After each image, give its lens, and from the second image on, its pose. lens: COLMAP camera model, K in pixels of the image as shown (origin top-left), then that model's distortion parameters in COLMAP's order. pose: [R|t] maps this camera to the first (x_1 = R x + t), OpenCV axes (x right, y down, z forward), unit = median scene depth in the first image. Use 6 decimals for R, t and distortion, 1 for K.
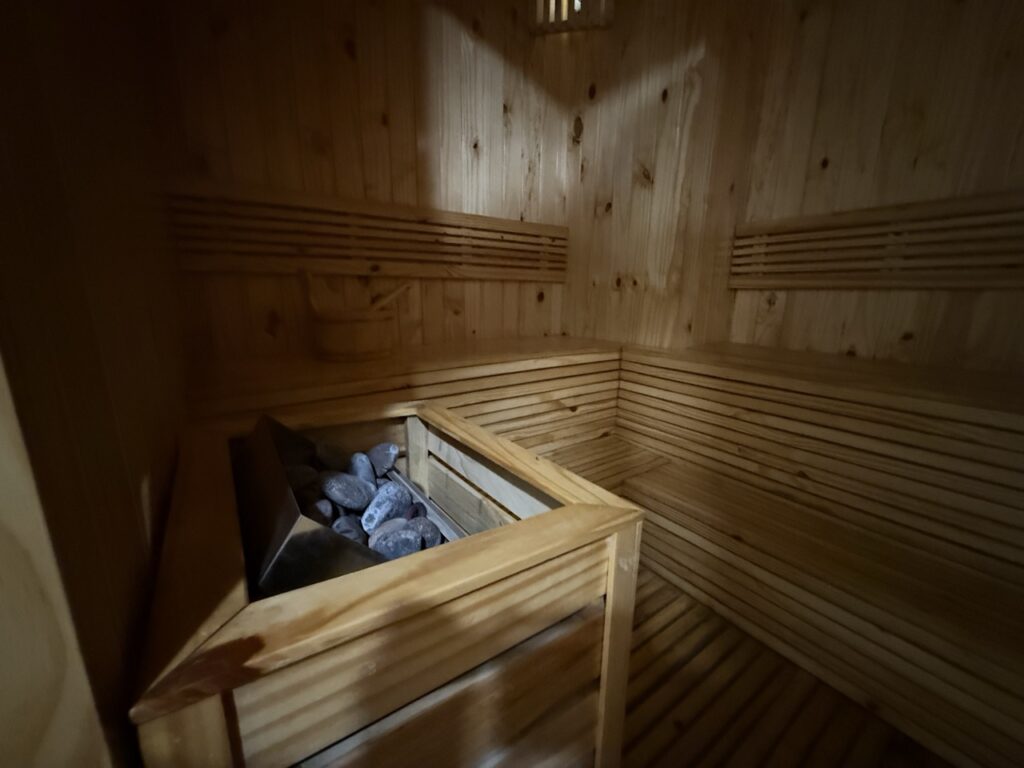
lens RADIAL K [[408.0, 0, 510.9], [0, 408.0, 384.6], [0, 0, 1]] dist [-0.001260, 0.000592]
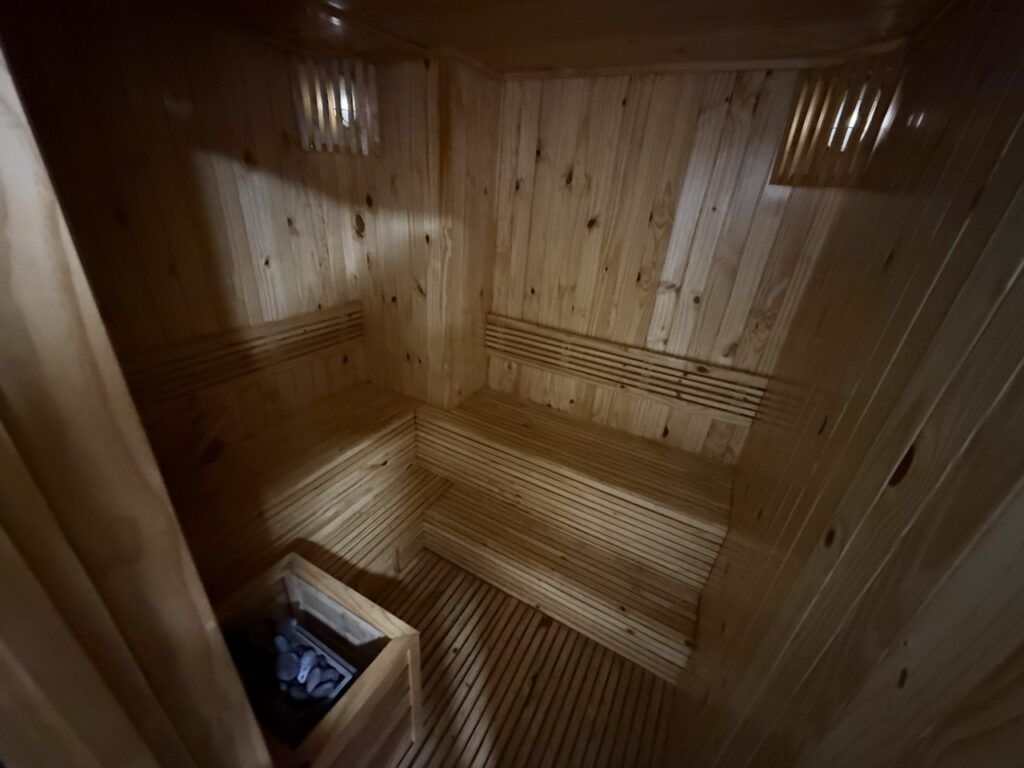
lens RADIAL K [[408.0, 0, 510.1], [0, 408.0, 384.2], [0, 0, 1]] dist [-0.001260, 0.000592]
pose [[0.897790, -0.147885, 0.414852, -0.001150], [0.037796, 0.964336, 0.261968, -0.519079], [-0.438798, -0.219513, 0.871361, -0.327946]]
